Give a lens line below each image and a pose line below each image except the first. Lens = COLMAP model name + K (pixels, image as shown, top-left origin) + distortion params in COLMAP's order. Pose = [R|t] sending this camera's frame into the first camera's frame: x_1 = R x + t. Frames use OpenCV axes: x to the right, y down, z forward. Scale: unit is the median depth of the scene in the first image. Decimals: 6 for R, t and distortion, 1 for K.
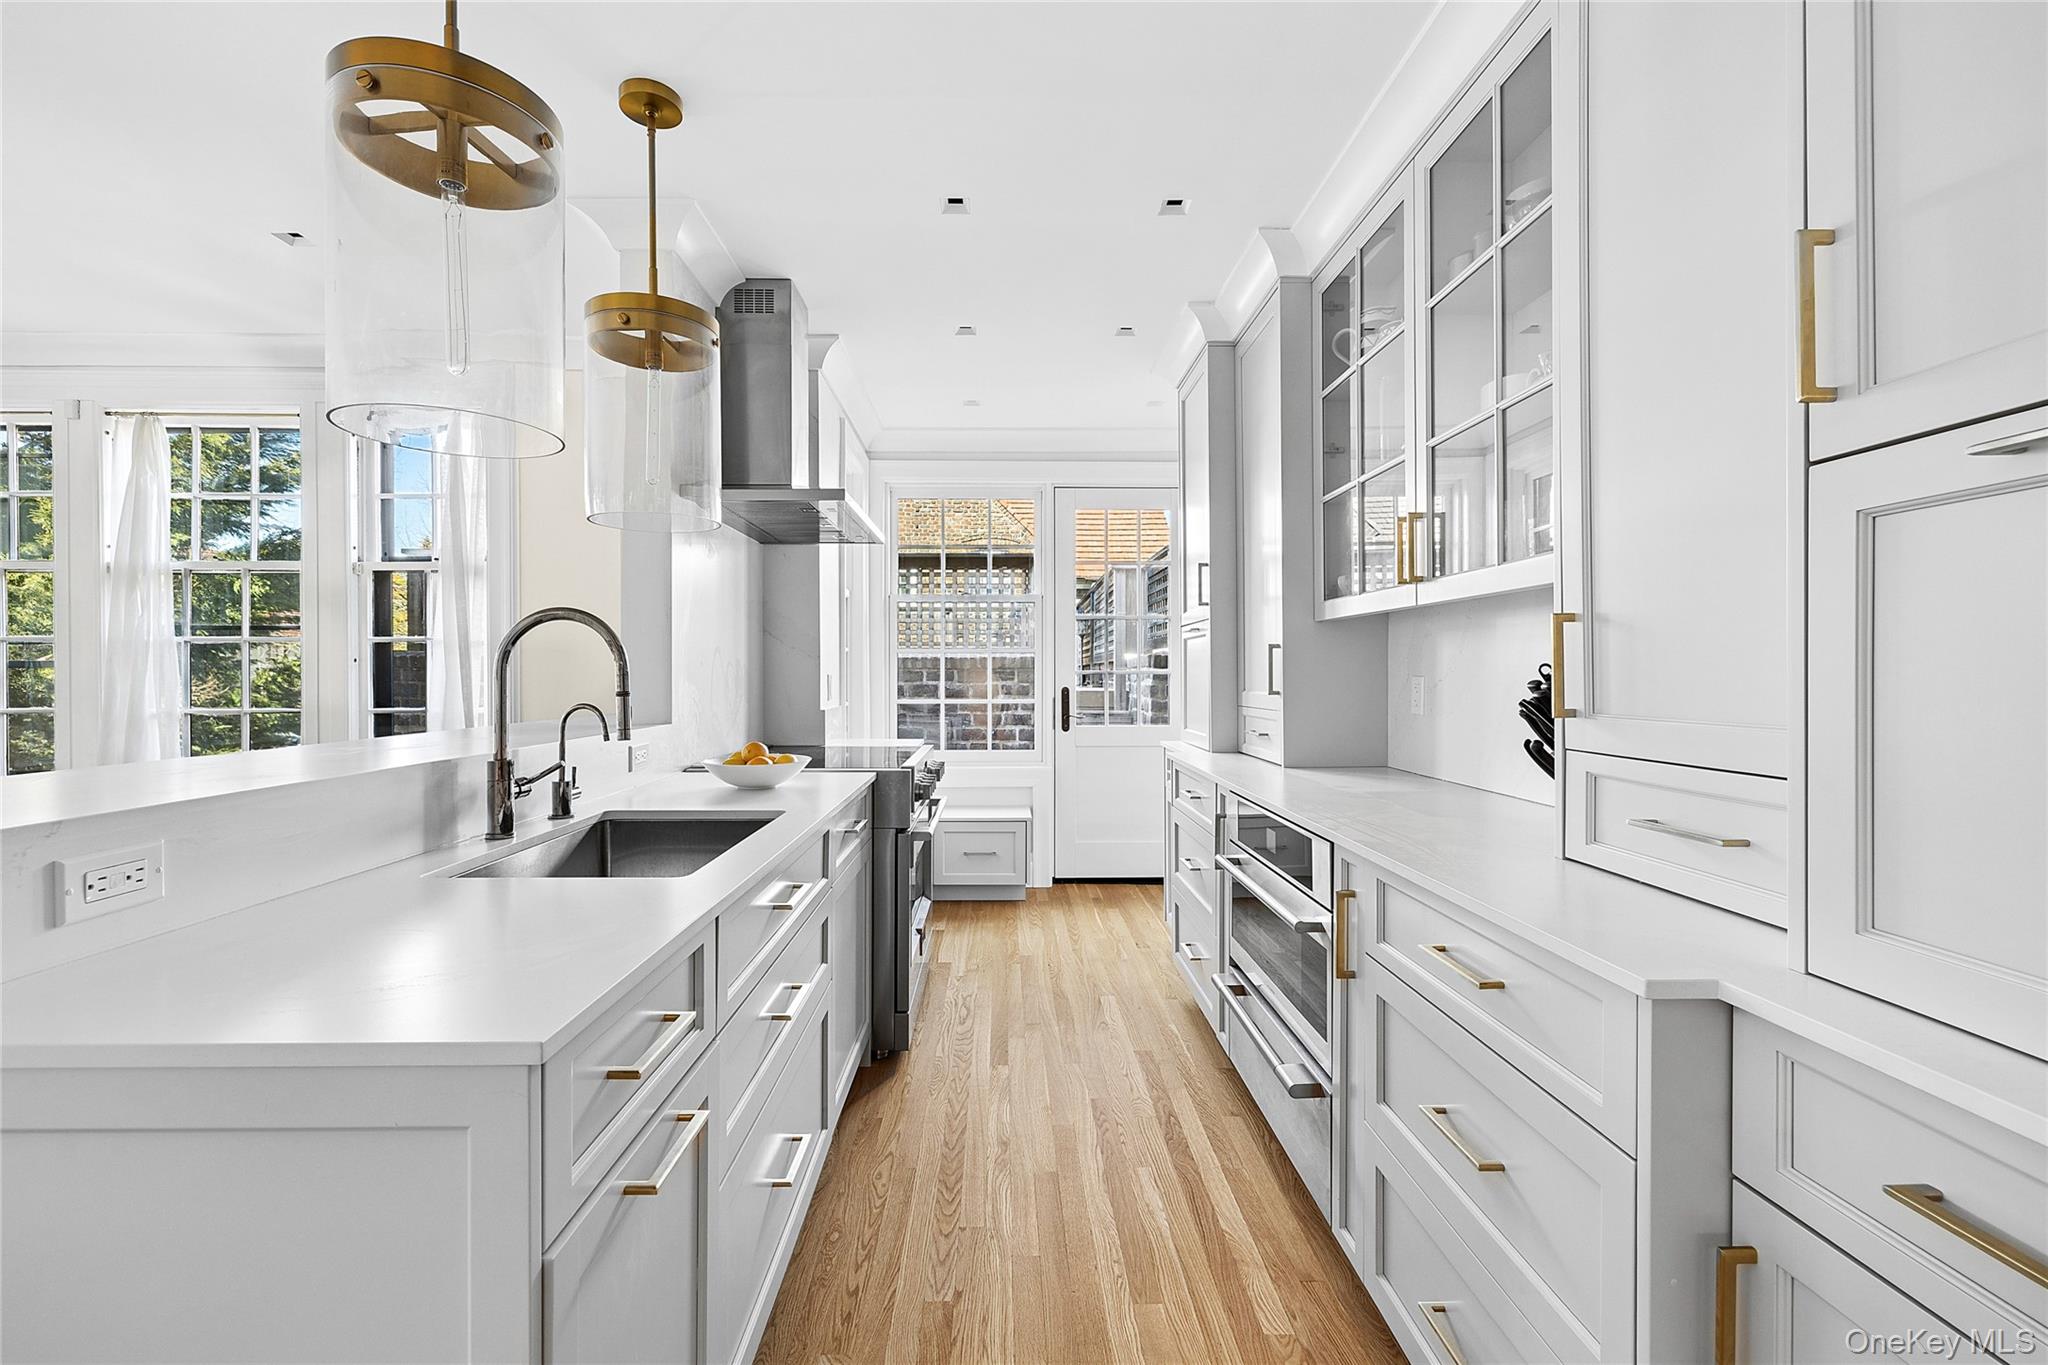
lens RADIAL K [[867.6, 0, 1022.0], [0, 867.6, 676.0], [0, 0, 1]] dist [-0.002274, -0.000094]
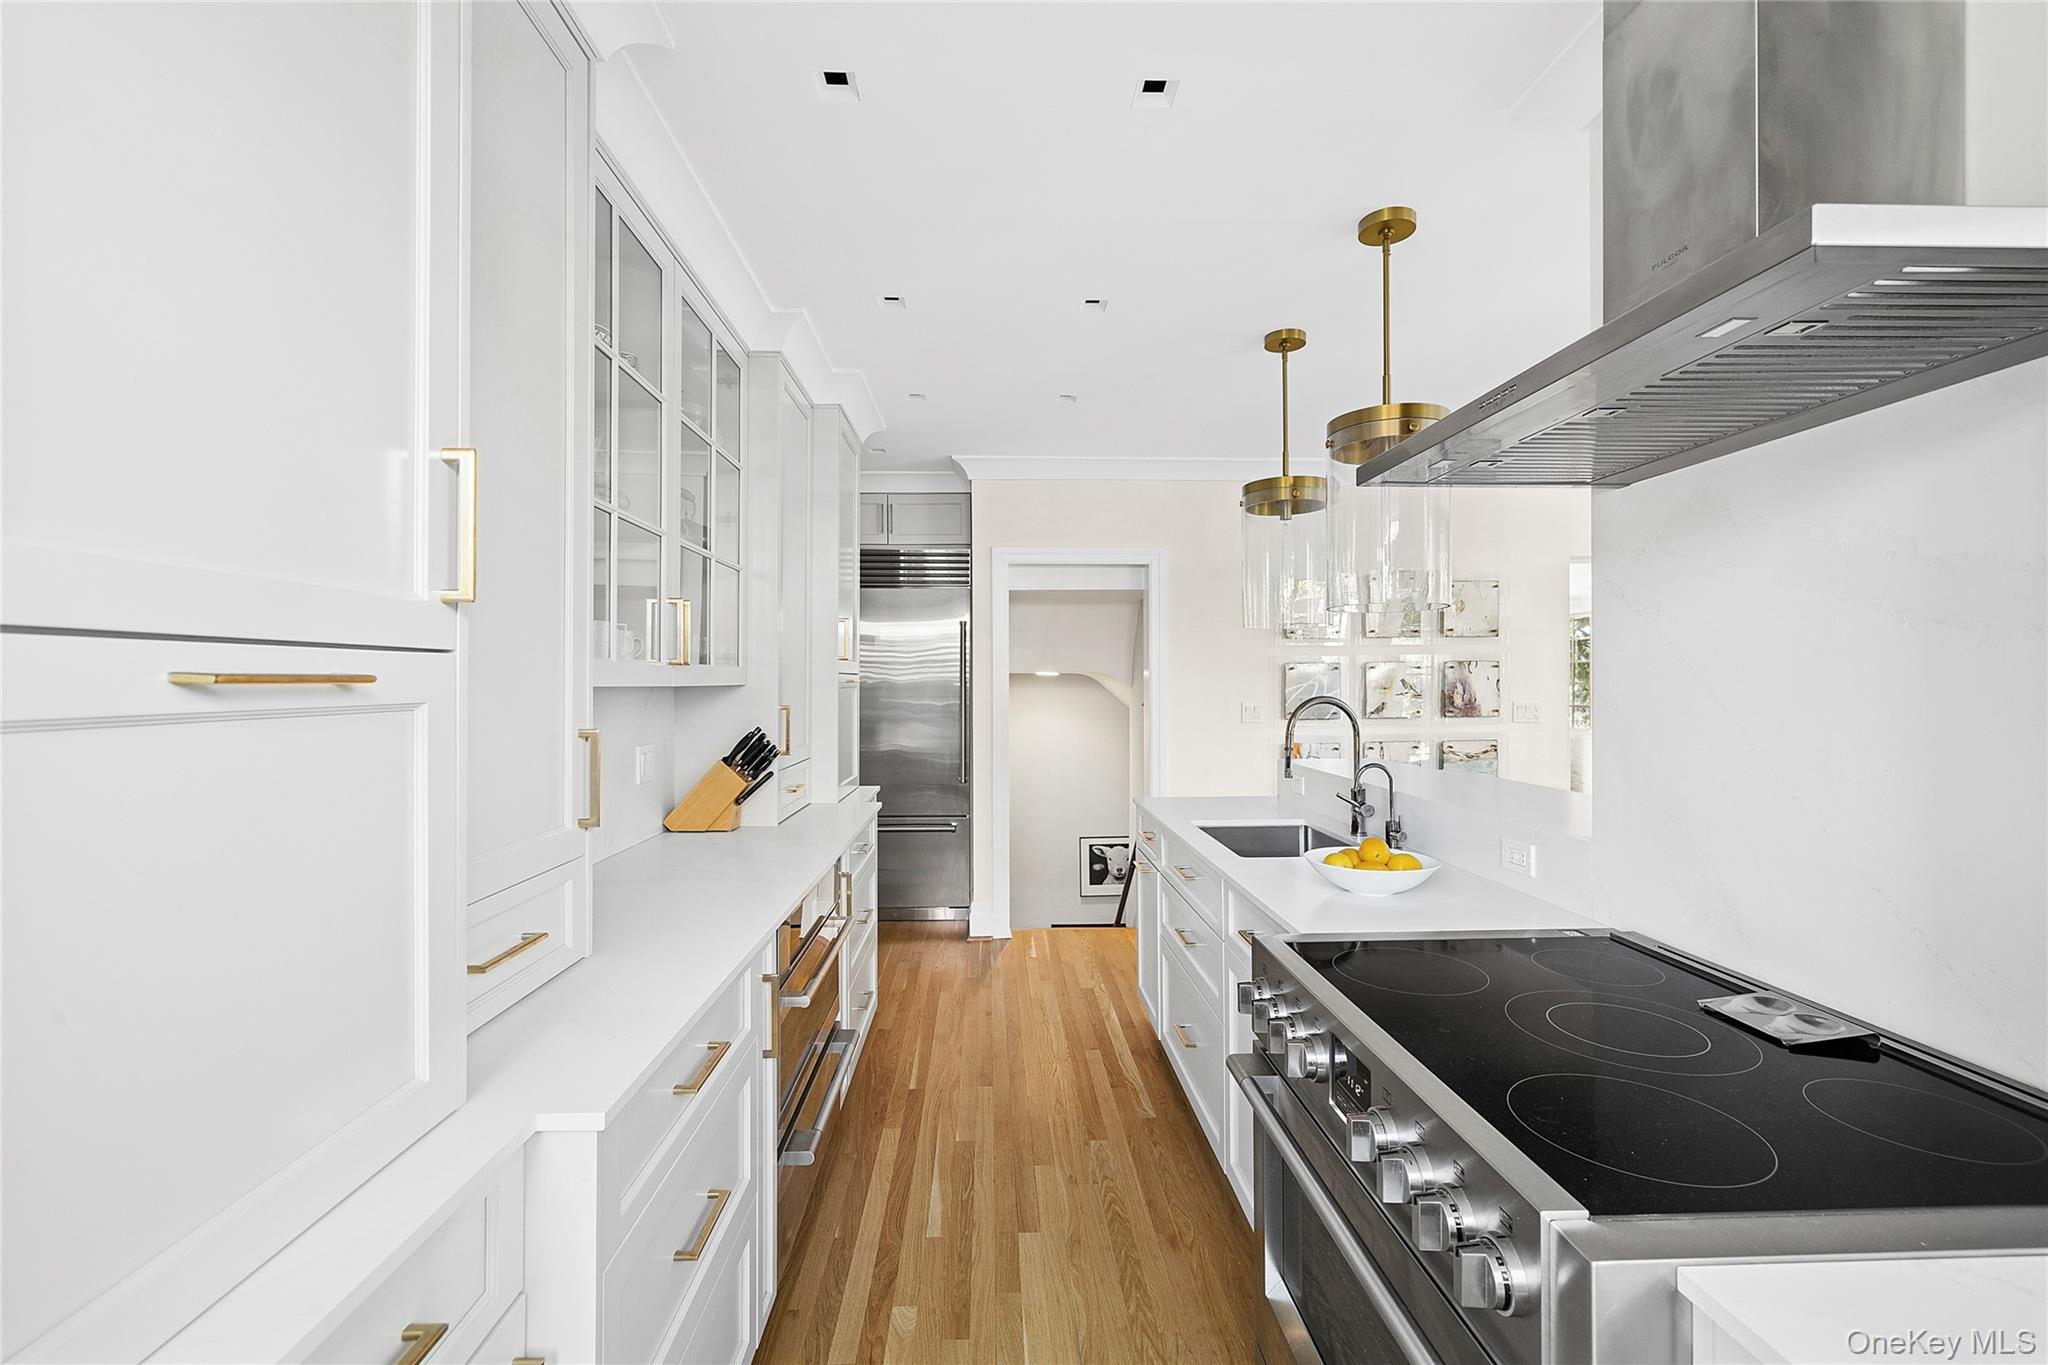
lens RADIAL K [[867.6, 0, 1019.5], [0, 867.6, 683.4], [0, 0, 1]] dist [-0.002274, -0.000094]
pose [[-0.999817, 0.013238, -0.013781, 0.047394], [0.013299, 0.999902, -0.004307, -0.083268], [0.013723, -0.004489, -0.999896, 2.158541]]
